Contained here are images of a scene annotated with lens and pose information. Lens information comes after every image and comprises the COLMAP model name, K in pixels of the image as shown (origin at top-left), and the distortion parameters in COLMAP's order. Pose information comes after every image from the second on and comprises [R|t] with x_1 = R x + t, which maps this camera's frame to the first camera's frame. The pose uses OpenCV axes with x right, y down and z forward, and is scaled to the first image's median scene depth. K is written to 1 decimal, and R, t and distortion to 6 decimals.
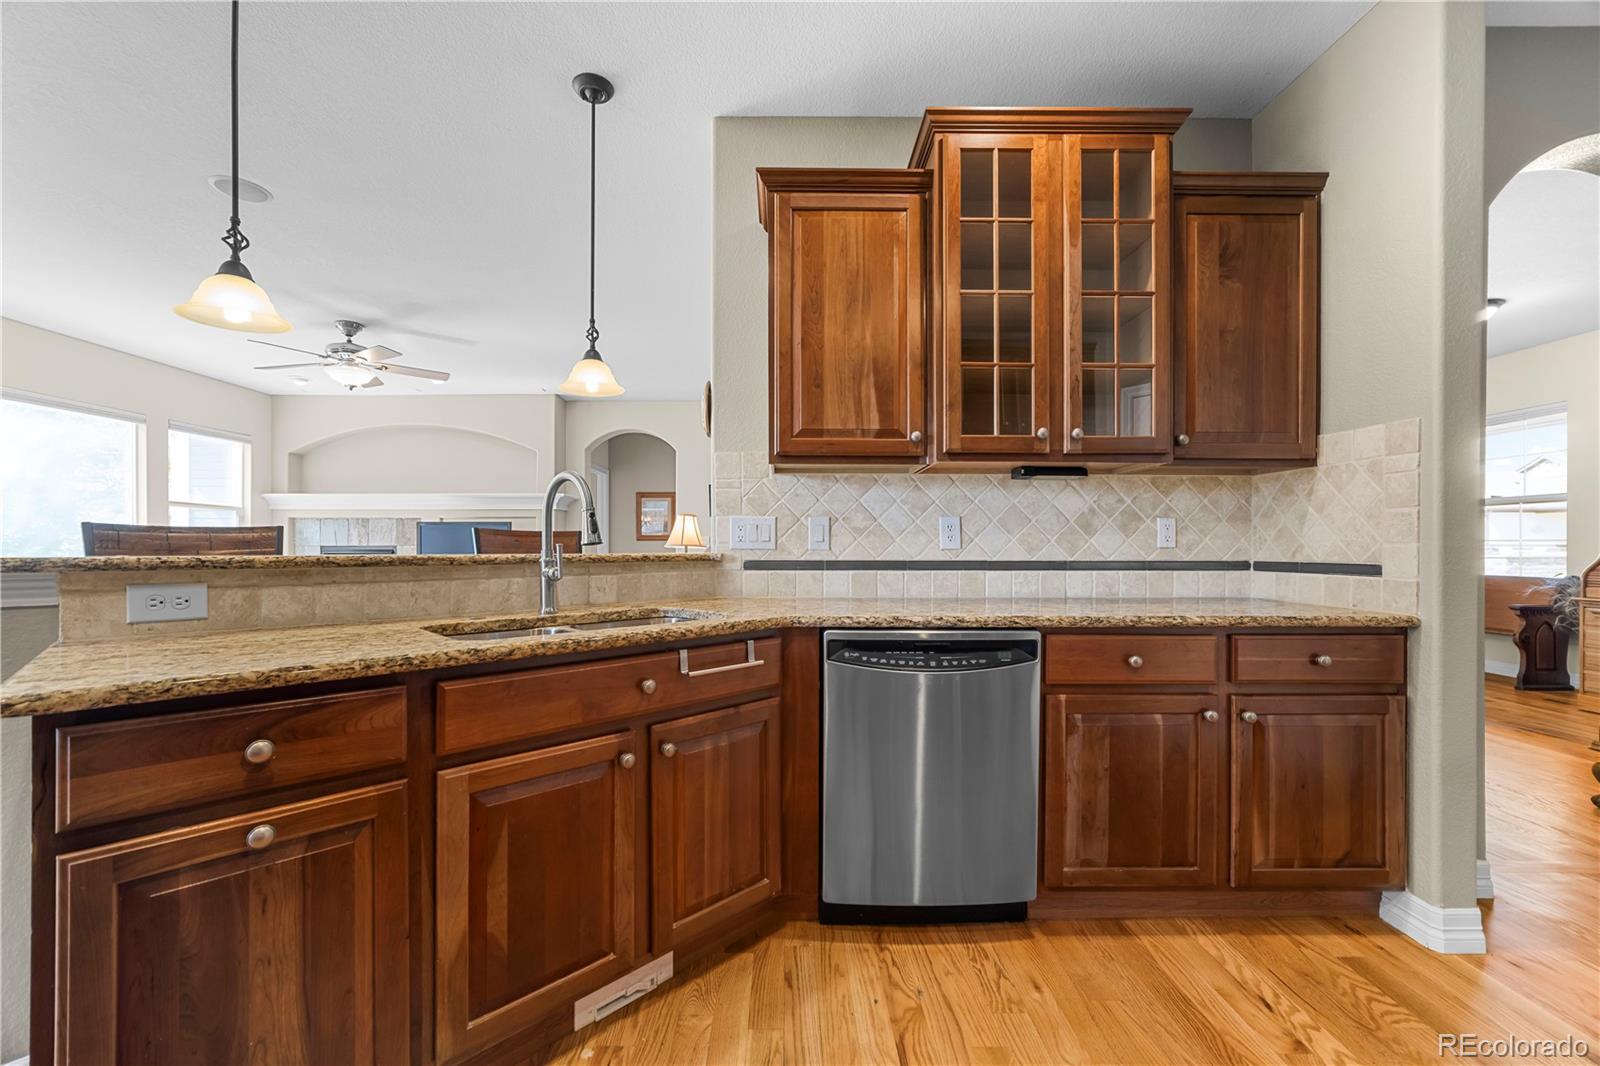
lens RADIAL K [[631.8, 0, 781.3], [0, 631.8, 551.7], [0, 0, 1]] dist [-0.013950, -0.000033]
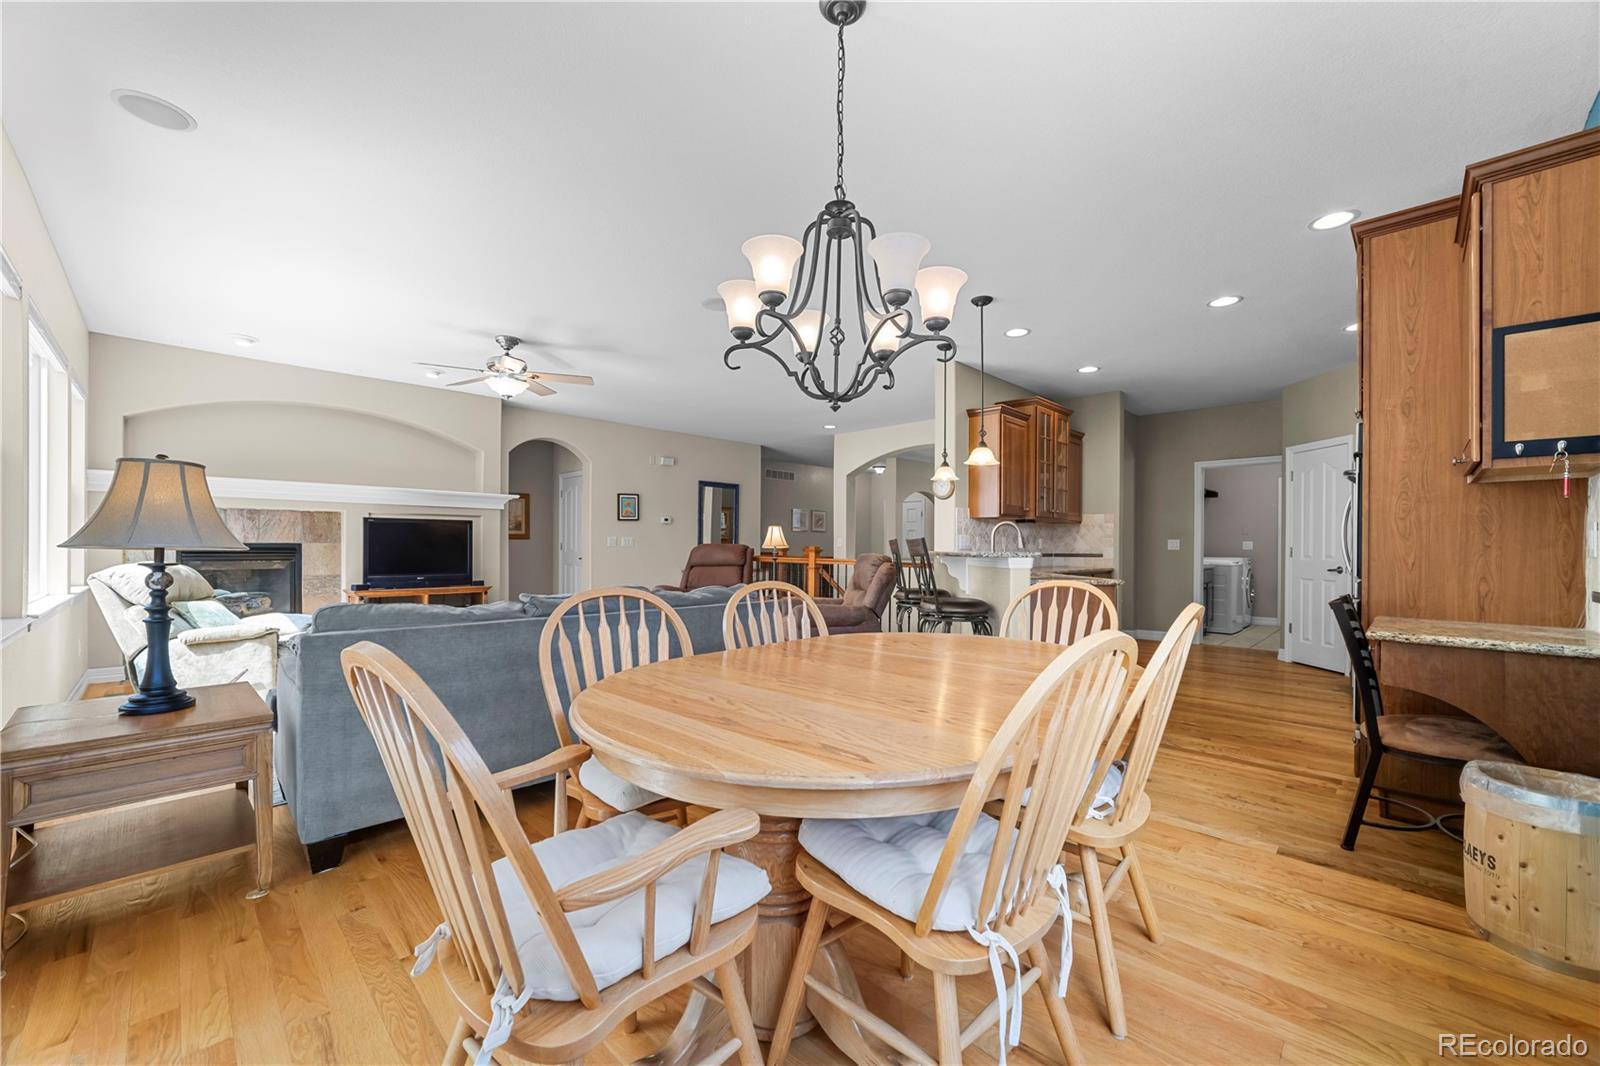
lens RADIAL K [[629.3, 0, 795.2], [0, 629.3, 538.3], [0, 0, 1]] dist [-0.034101, 0.014078]
pose [[0.709442, 0.014755, 0.704610, -0.820396], [-0.000757, 0.999796, -0.020174, 0.000843], [-0.704764, 0.013779, 0.709308, -0.079593]]
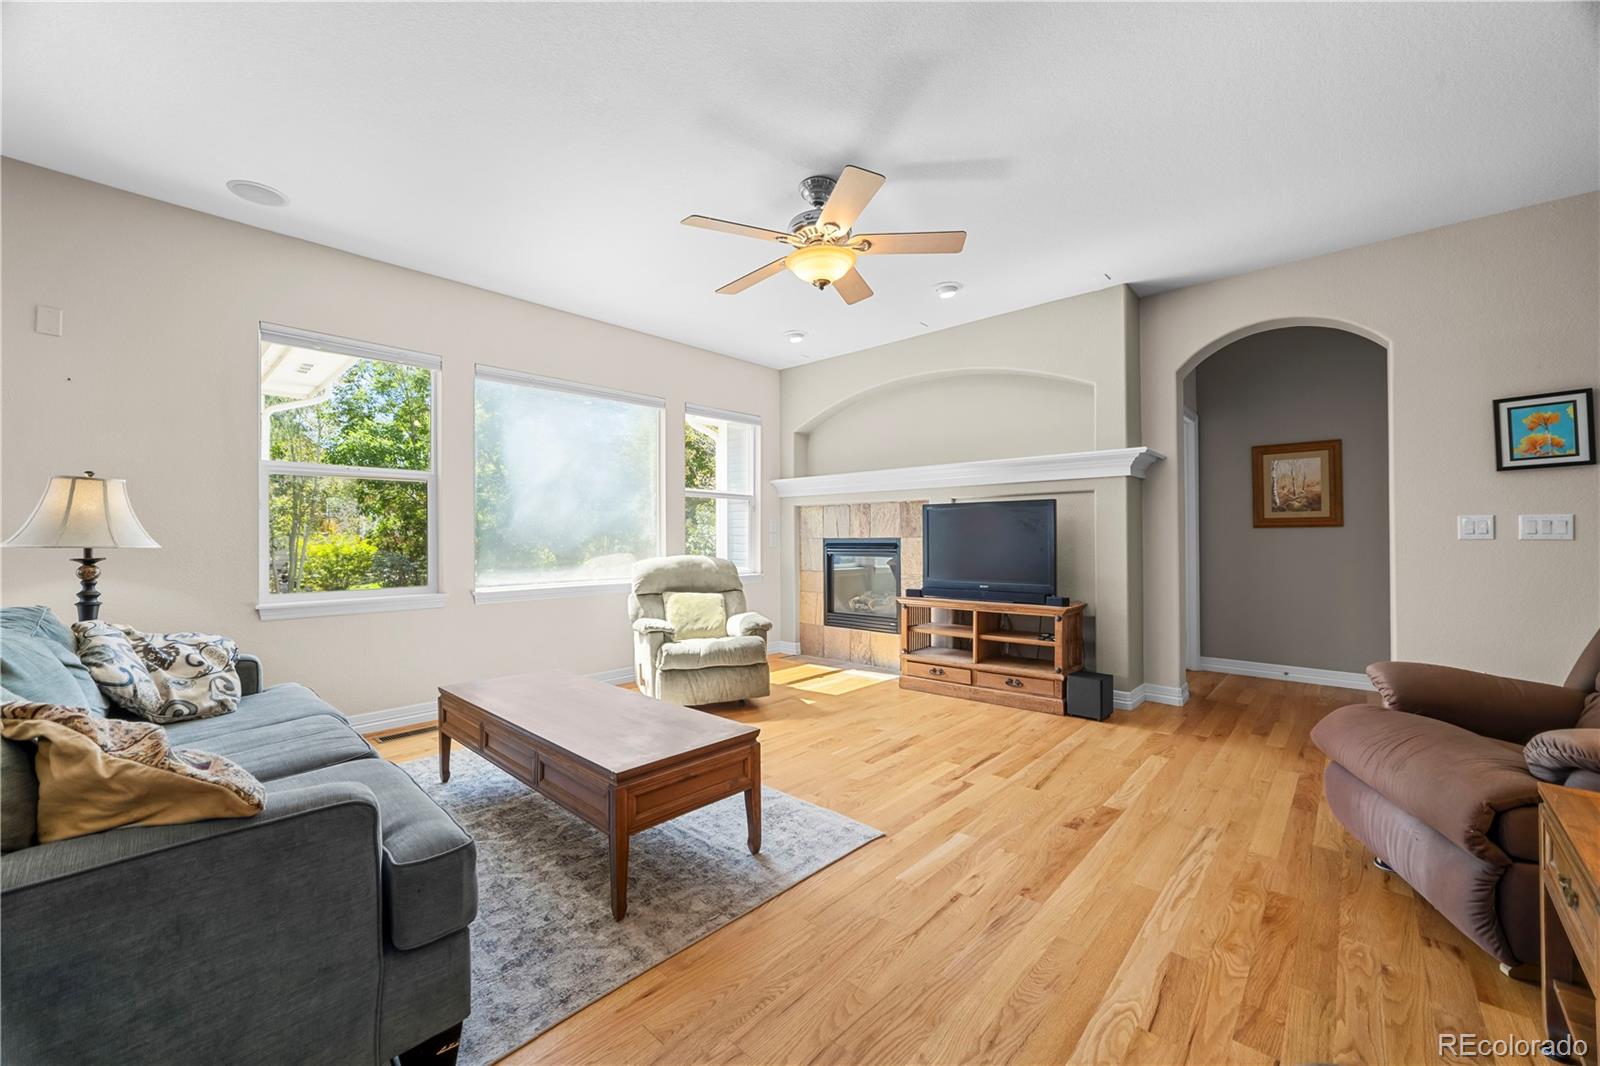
lens RADIAL K [[629.3, 0, 795.2], [0, 629.3, 538.3], [0, 0, 1]] dist [-0.034101, 0.014078]
pose [[0.737613, -0.001455, -0.675222, -0.214672], [-0.002966, 0.999981, -0.005395, -0.004922], [0.675218, 0.005982, 0.737594, 0.394861]]
